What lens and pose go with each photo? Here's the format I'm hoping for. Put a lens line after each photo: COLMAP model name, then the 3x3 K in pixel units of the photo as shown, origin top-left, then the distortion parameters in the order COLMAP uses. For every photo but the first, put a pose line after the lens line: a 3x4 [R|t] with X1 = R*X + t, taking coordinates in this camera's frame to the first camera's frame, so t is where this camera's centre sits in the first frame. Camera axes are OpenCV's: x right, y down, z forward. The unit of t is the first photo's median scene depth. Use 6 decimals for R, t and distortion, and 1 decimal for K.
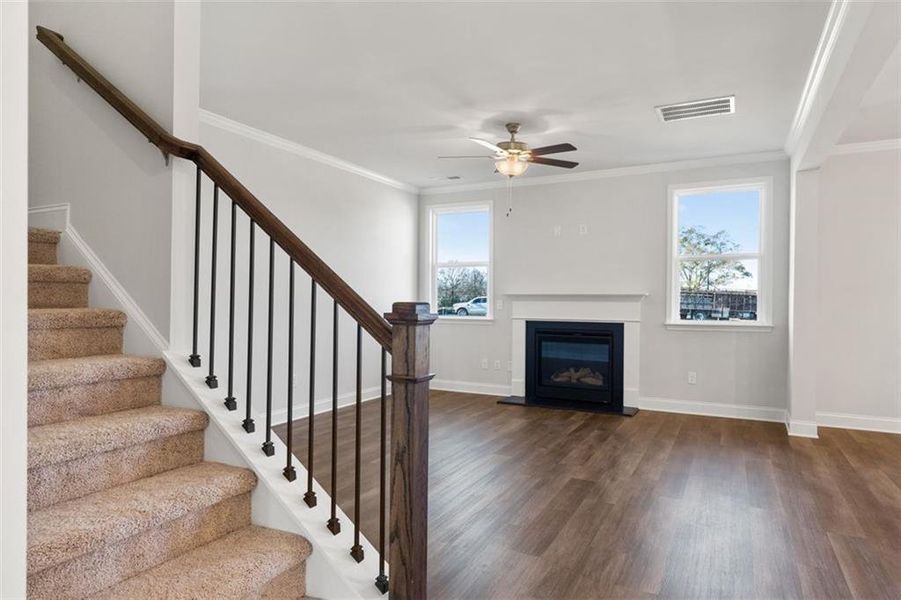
lens RADIAL K [[540.2, 0, 445.6], [0, 540.2, 302.1], [0, 0, 1]] dist [0.009925, -0.001092]
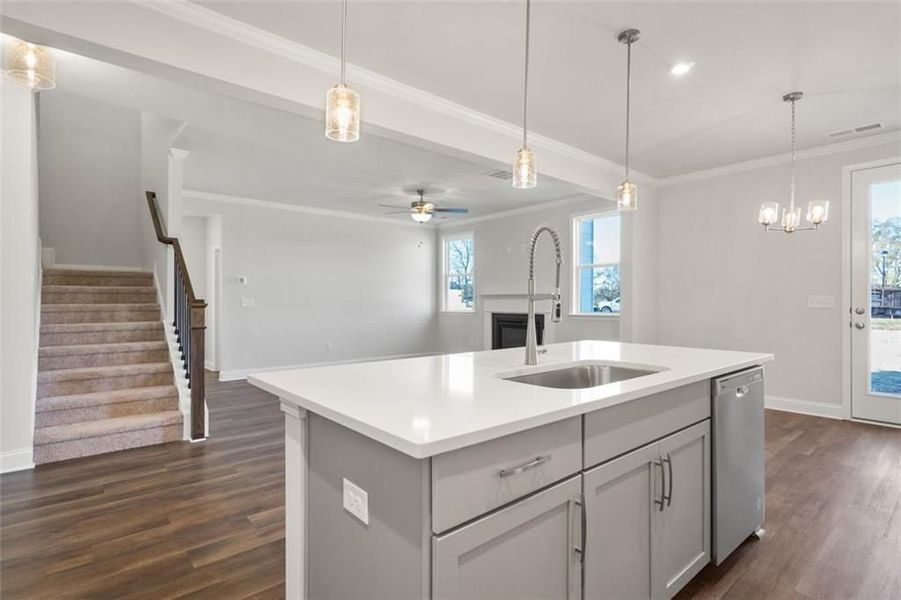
lens RADIAL K [[444.7, 0, 445.9], [0, 444.7, 302.0], [0, 0, 1]] dist [0.001270, 0.001711]
pose [[0.929995, -0.009487, -0.367449, 0.532201], [0.008943, 0.999955, -0.003185, 0.008568], [0.367463, -0.000324, 0.930038, -0.167398]]
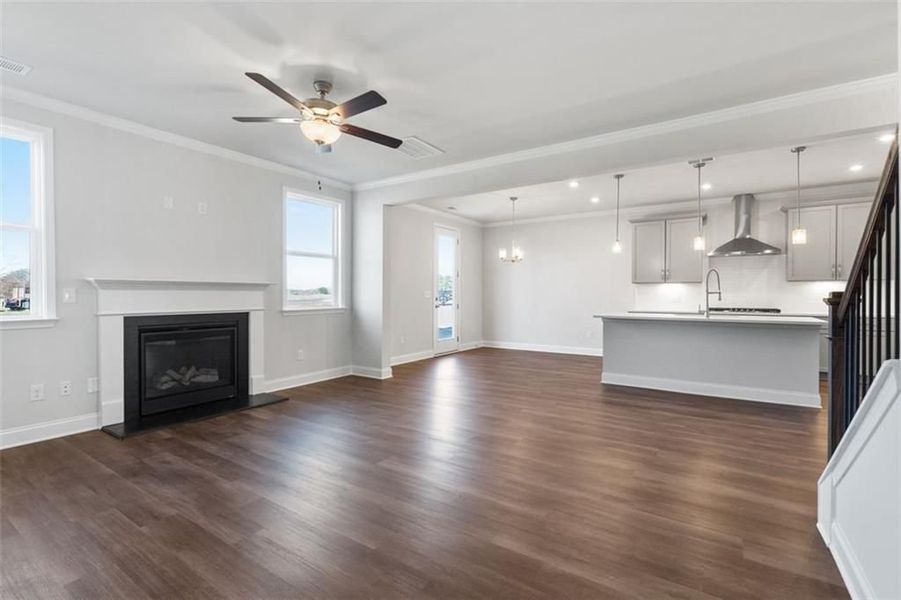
lens RADIAL K [[416.0, 0, 444.1], [0, 416.0, 297.9], [0, 0, 1]] dist [-0.001019, -0.000145]
pose [[0.108637, -0.017503, 0.993927, -0.405078], [0.001077, 0.999846, 0.017490, -0.000304], [-0.994081, -0.000829, 0.108639, 0.578575]]
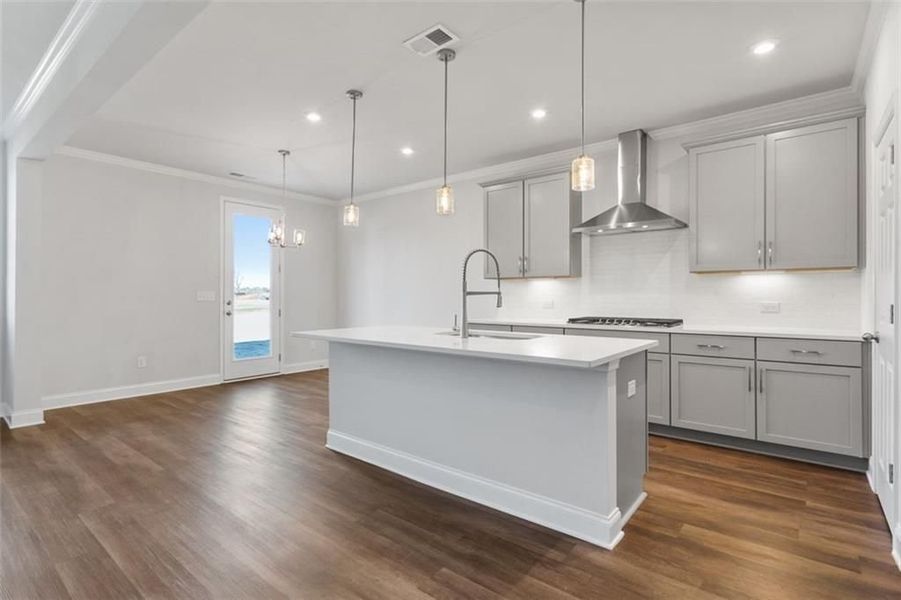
lens RADIAL K [[444.7, 0, 447.4], [0, 444.7, 294.5], [0, 0, 1]] dist [0.001270, 0.001711]
pose [[0.198649, -0.006739, 0.980047, 0.009499], [0.002660, 0.999976, 0.006337, 0.003071], [-0.980067, 0.001348, 0.198663, 0.067915]]
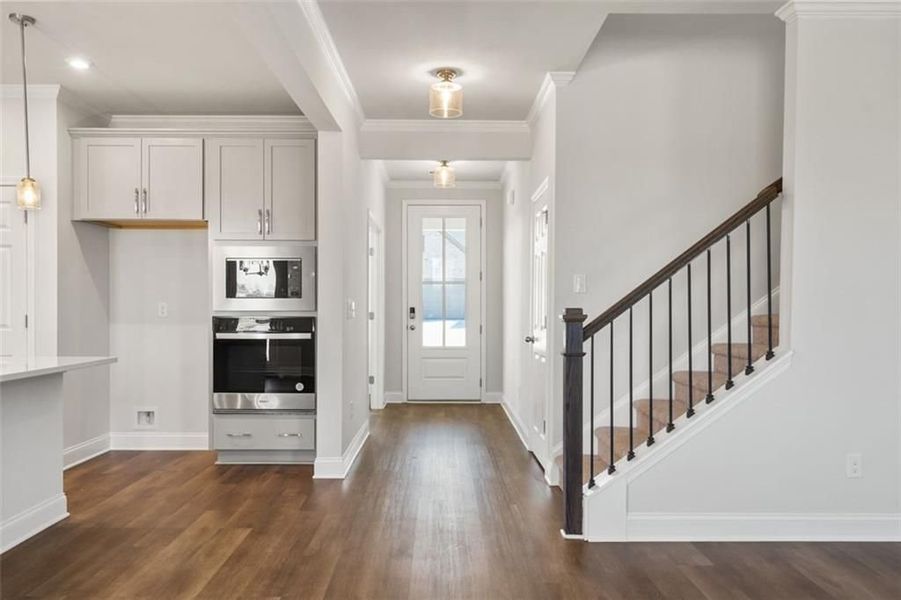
lens RADIAL K [[710.8, 0, 444.8], [0, 710.8, 317.5], [0, 0, 1]] dist [0.008914, -0.004016]
pose [[-0.883311, -0.004105, -0.468770, 0.369618], [-0.009923, 0.999901, 0.009943, 0.004013], [0.468683, 0.013434, -0.883264, 0.771782]]
